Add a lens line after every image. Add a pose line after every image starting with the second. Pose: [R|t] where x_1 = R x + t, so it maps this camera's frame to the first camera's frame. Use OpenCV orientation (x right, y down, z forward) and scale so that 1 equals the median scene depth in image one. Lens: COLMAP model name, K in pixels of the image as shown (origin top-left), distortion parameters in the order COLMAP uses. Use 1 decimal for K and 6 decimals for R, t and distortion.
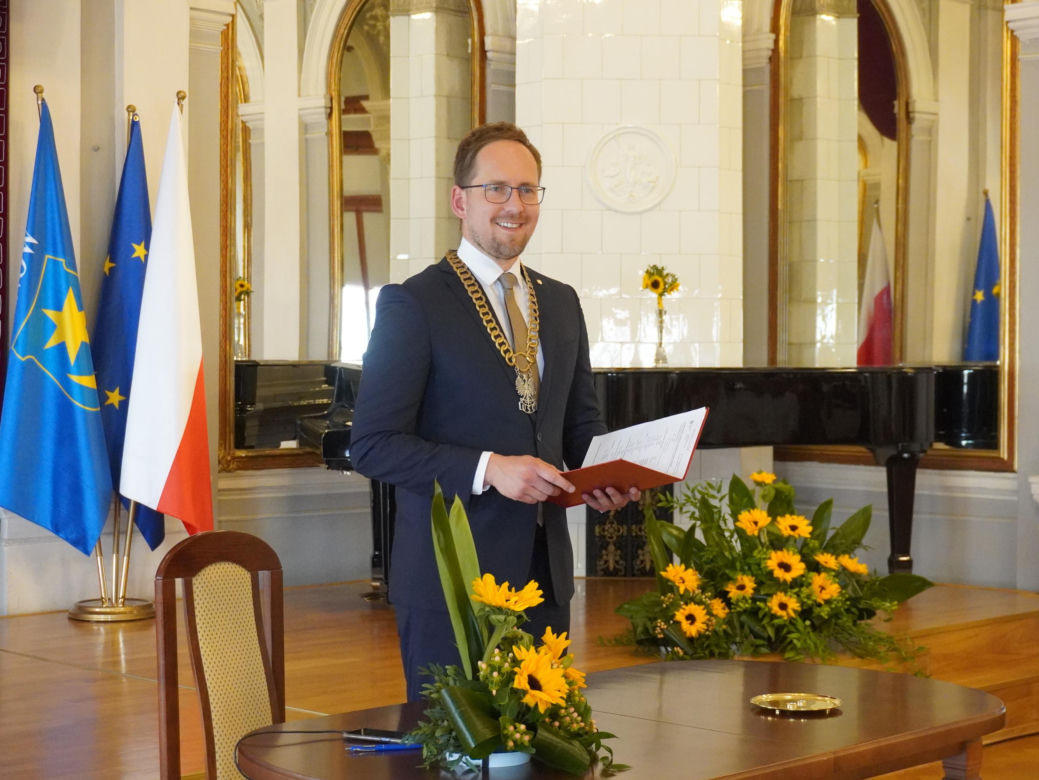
lens RADIAL K [[2030.6, 0, 521.1], [0, 2030.6, 389.5], [0, 0, 1]] dist [-0.014800, 0.094589]
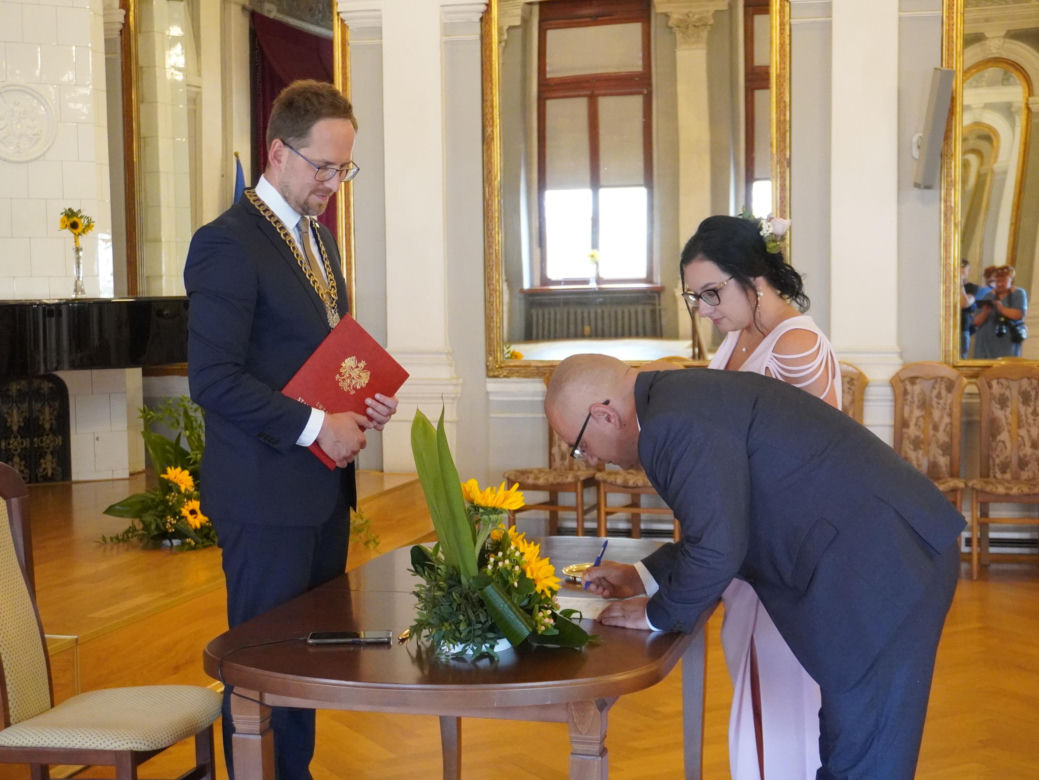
lens RADIAL K [[1607.0, 0, 519.6], [0, 1607.0, 392.5], [0, 0, 1]] dist [-0.007223, 0.031669]
pose [[0.867966, -0.049465, 0.494155, -0.166473], [0.025743, 0.998171, 0.054701, -0.001039], [-0.495957, -0.034757, 0.867651, 0.092666]]
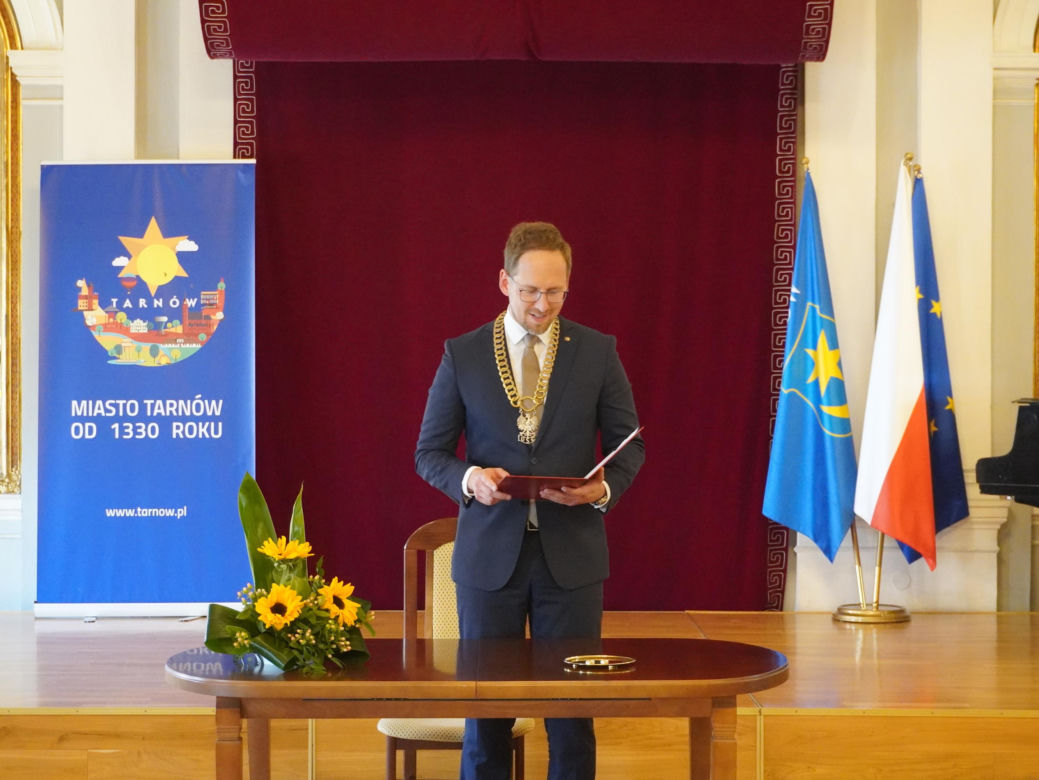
lens RADIAL K [[2277.3, 0, 517.6], [0, 2277.3, 389.8], [0, 0, 1]] dist [0.010578, -0.004975]
pose [[0.711124, 0.002203, -0.703063, 0.512426], [-0.010587, 0.999915, -0.007575, -0.004153], [0.702987, 0.012829, 0.711087, -0.042609]]
